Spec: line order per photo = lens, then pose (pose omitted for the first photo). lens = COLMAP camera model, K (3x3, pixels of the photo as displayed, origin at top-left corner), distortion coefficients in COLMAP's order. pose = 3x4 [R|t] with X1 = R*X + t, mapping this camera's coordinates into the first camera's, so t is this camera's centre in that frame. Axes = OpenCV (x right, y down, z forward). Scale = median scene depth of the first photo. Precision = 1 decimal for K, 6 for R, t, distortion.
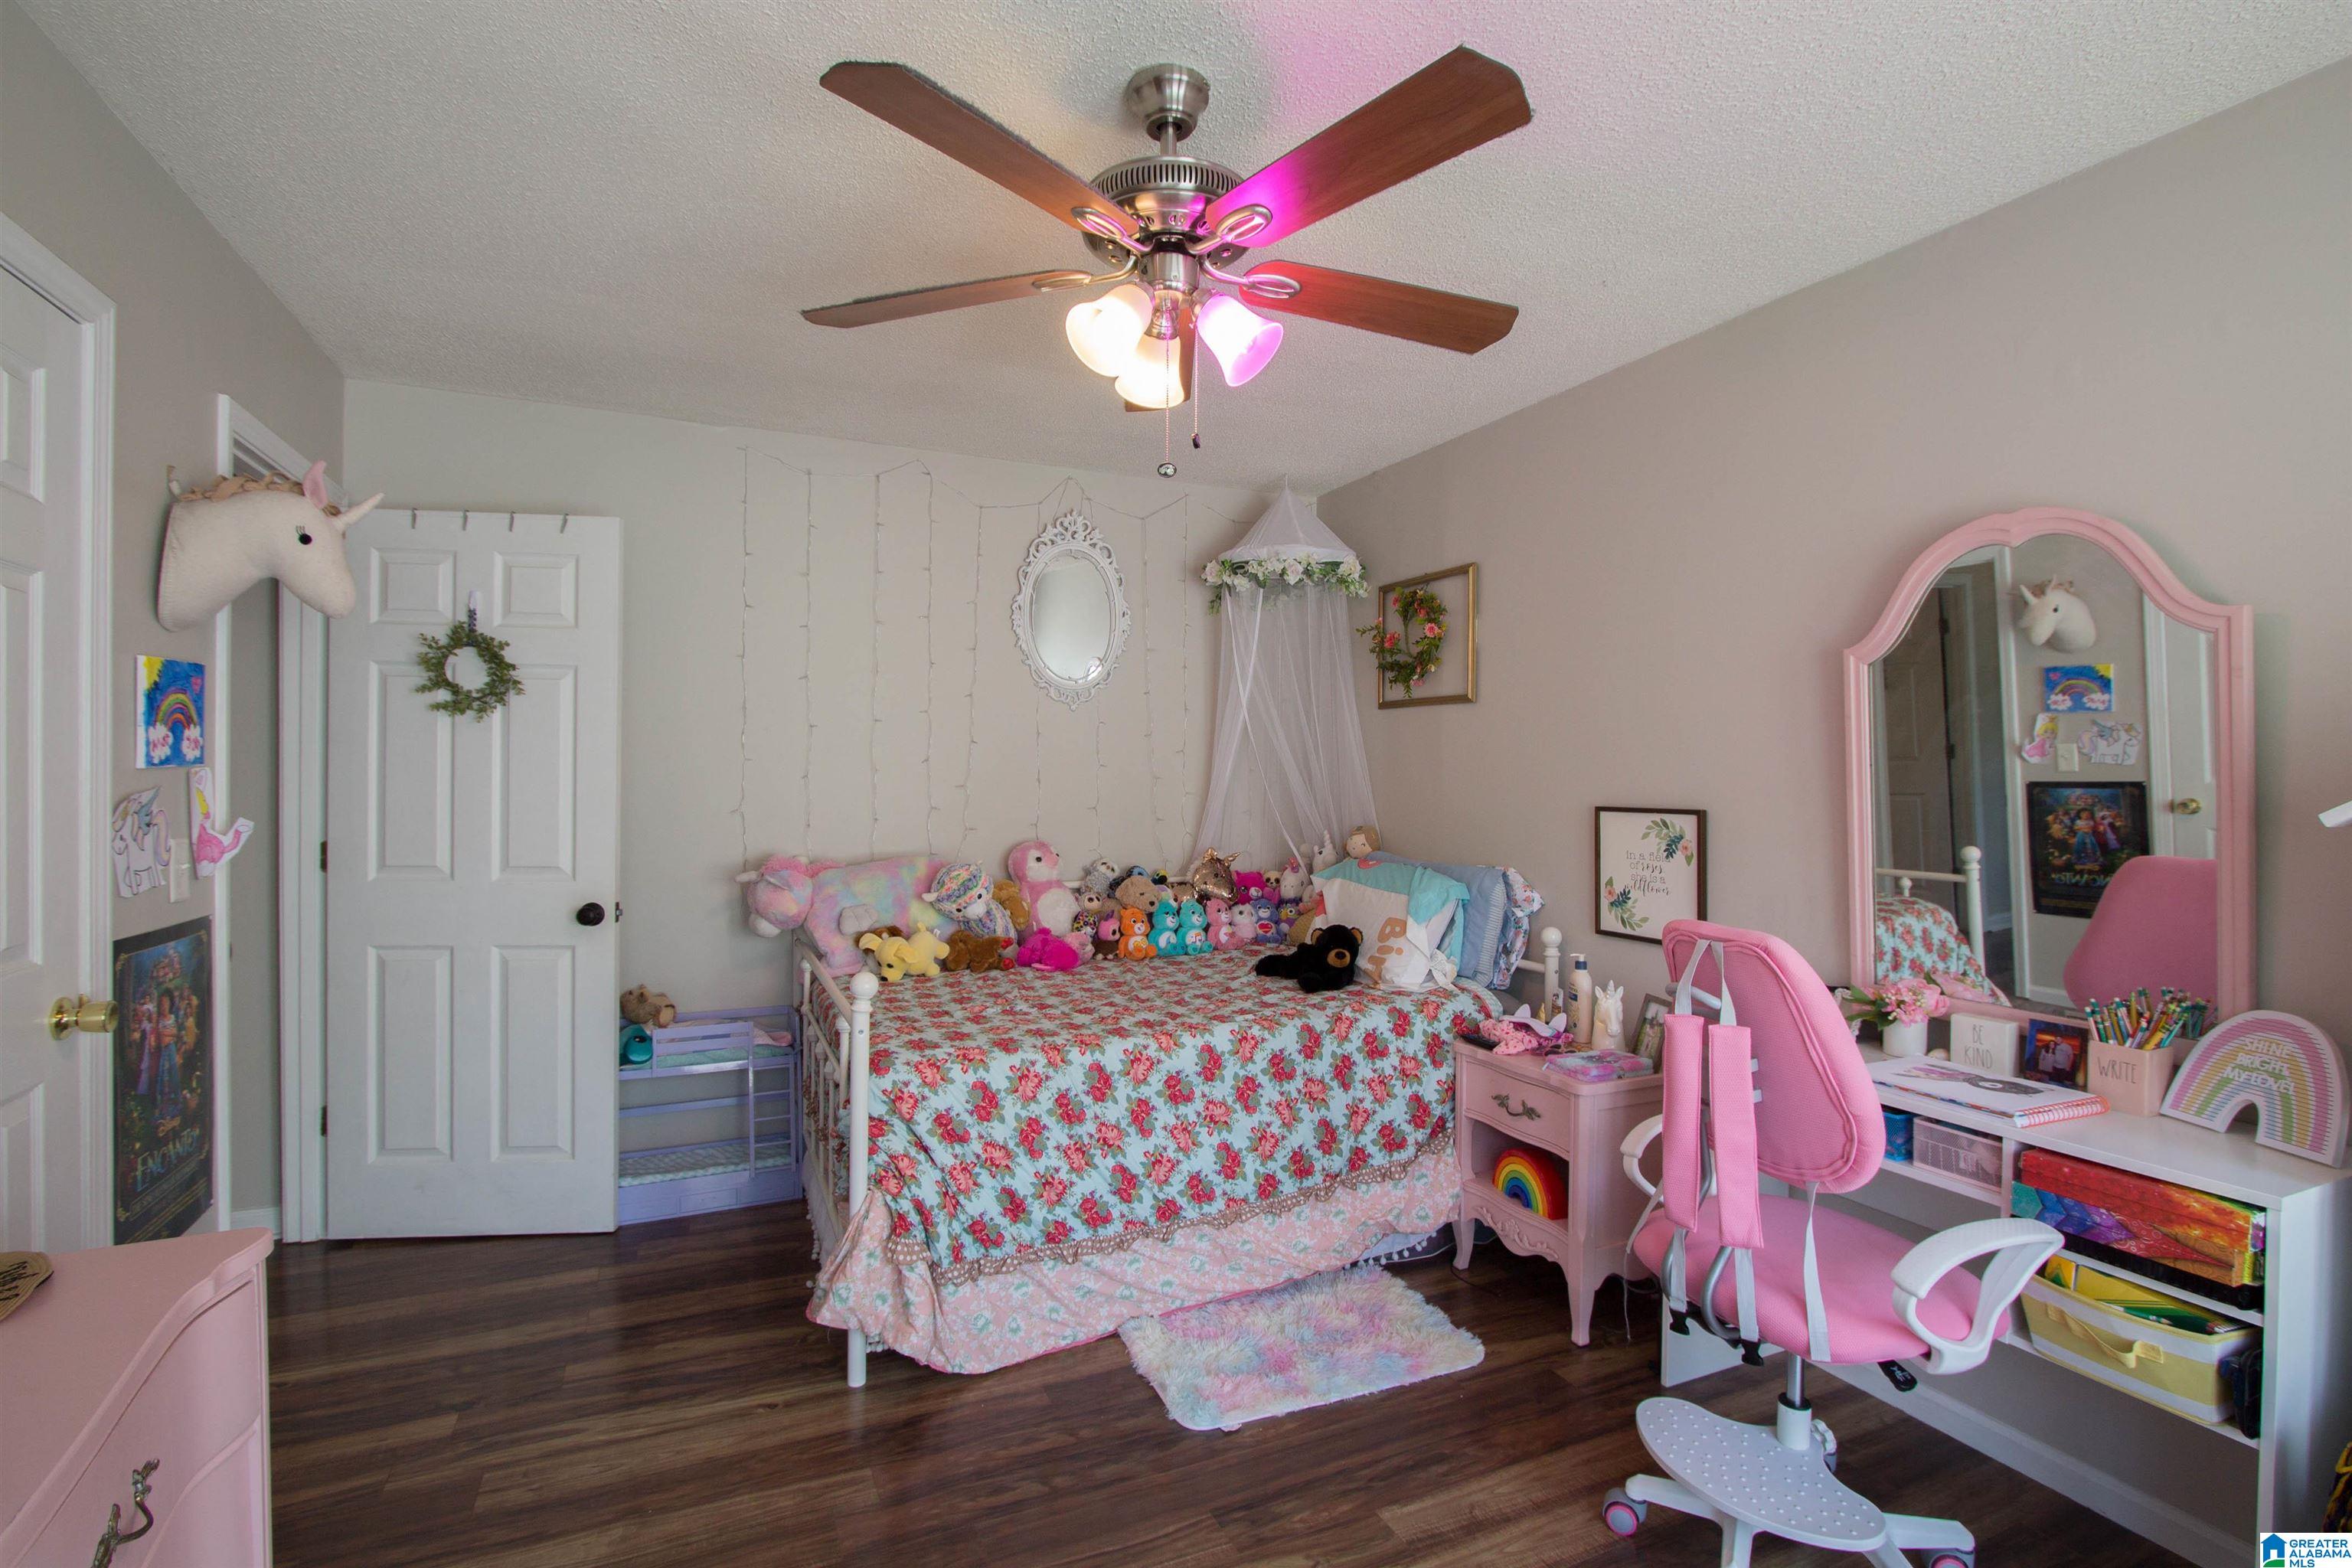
lens RADIAL K [[1102.4, 0, 1175.6], [0, 1102.4, 771.4], [0, 0, 1]] dist [-0.017344, 0.002638]
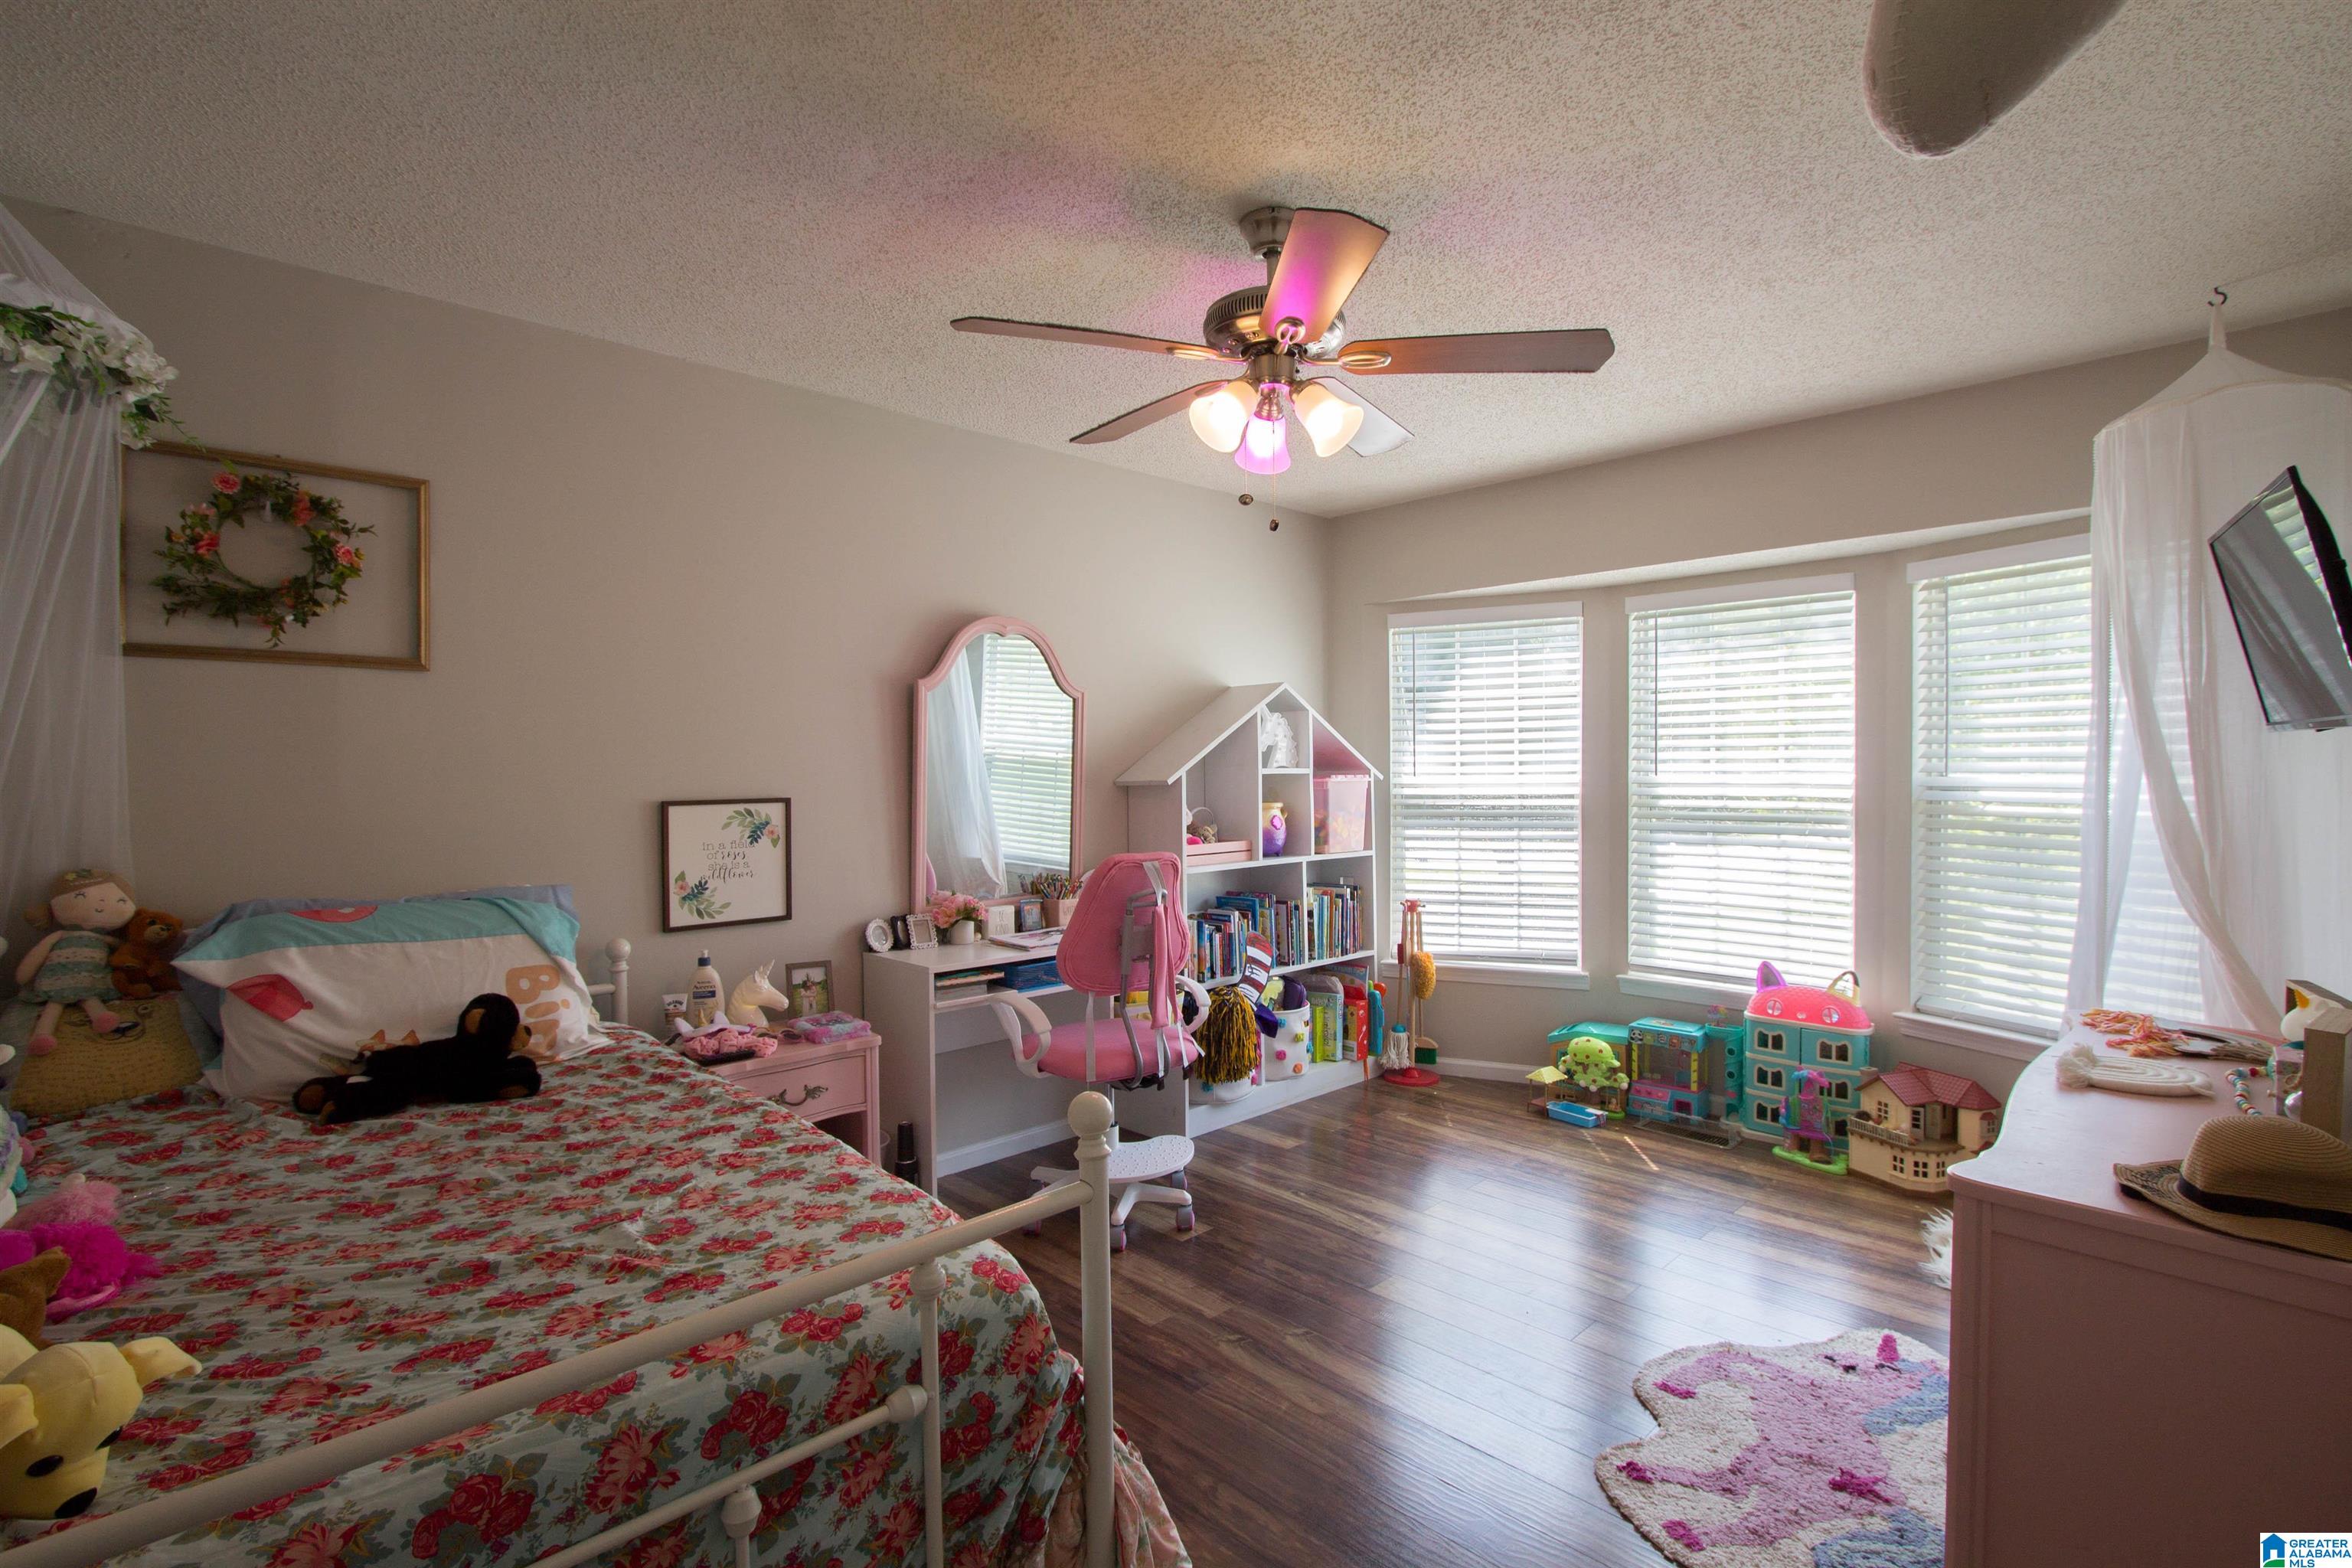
lens RADIAL K [[1102.4, 0, 1176.0], [0, 1102.4, 774.6], [0, 0, 1]] dist [-0.017344, 0.002638]
pose [[-0.351218, -0.008813, 0.936252, -0.703272], [0.004728, 0.999926, 0.011186, -0.000545], [-0.936282, 0.008355, -0.351151, 0.948948]]
